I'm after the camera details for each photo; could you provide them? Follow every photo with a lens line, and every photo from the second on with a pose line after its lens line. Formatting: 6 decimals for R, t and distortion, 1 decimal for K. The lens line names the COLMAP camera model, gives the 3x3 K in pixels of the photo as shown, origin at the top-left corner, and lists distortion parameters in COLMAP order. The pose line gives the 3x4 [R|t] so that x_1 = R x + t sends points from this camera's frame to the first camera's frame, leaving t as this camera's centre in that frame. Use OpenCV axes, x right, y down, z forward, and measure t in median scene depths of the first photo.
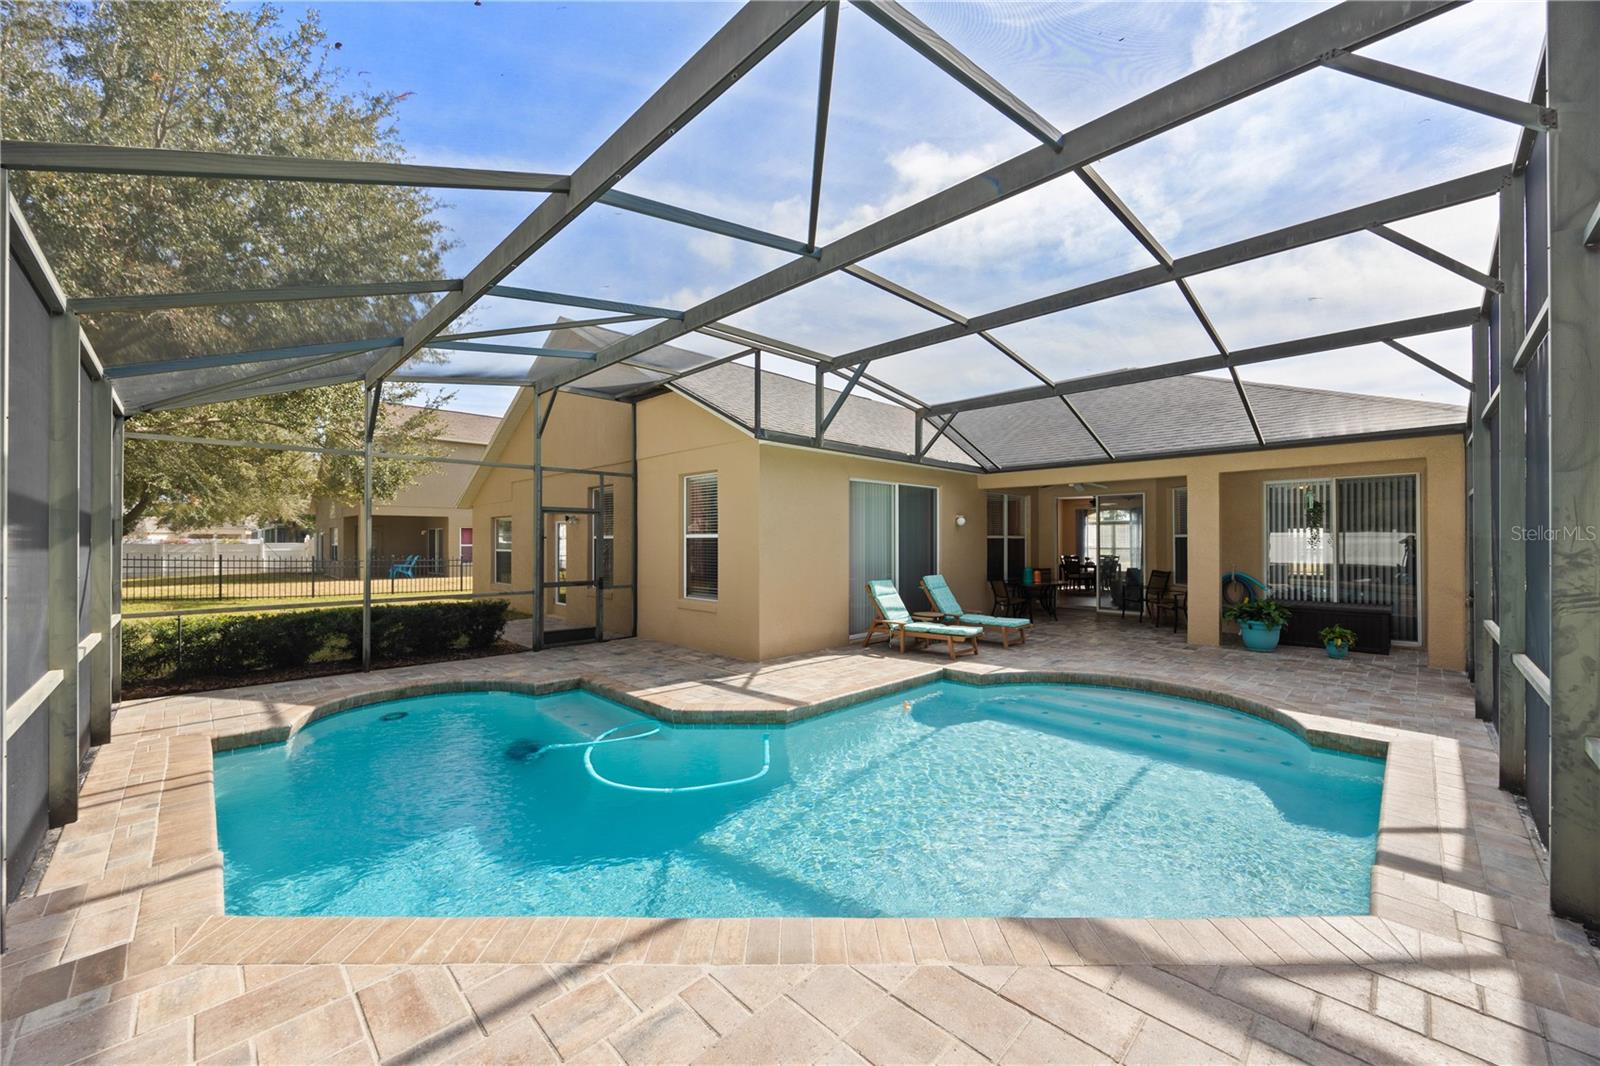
lens RADIAL K [[609.0, 0, 799.9], [0, 609.0, 537.4], [0, 0, 1]] dist [-0.002436, 0.000022]
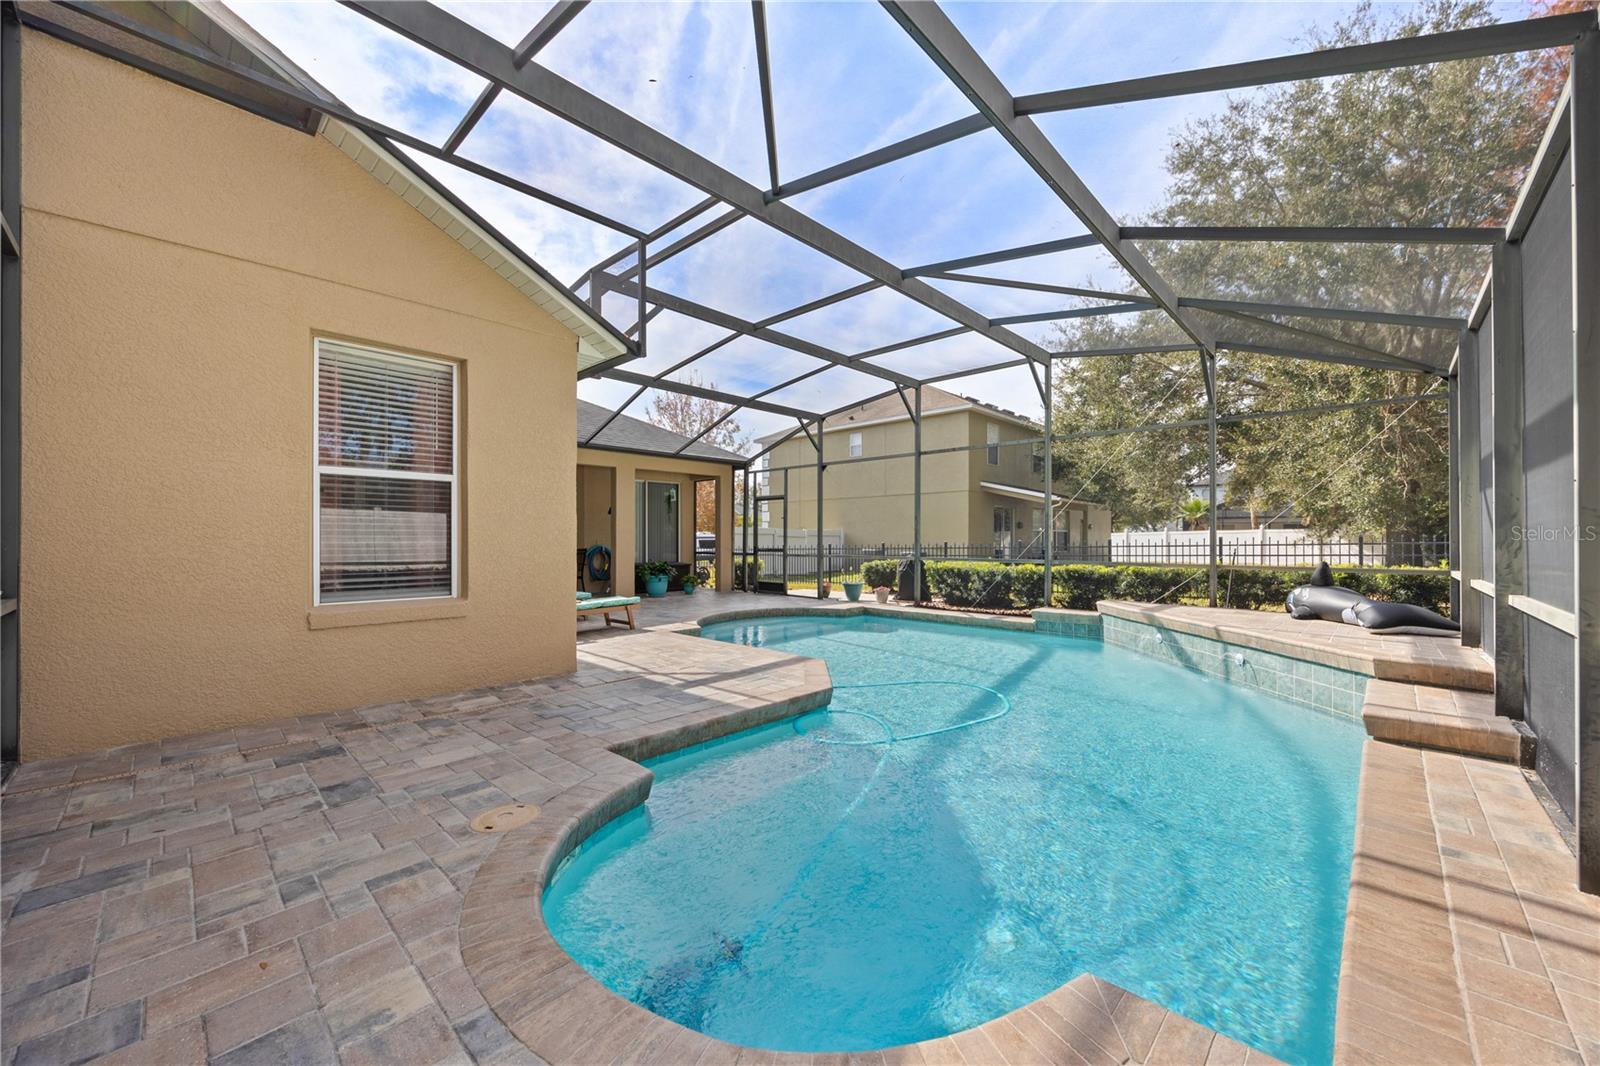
lens RADIAL K [[609.0, 0, 799.9], [0, 609.0, 536.3], [0, 0, 1]] dist [-0.002436, 0.000022]
pose [[-0.025600, 0.006807, 0.999649, -1.527768], [-0.006202, 0.999956, -0.006968, 0.114736], [-0.999653, -0.006378, -0.025556, 1.538314]]
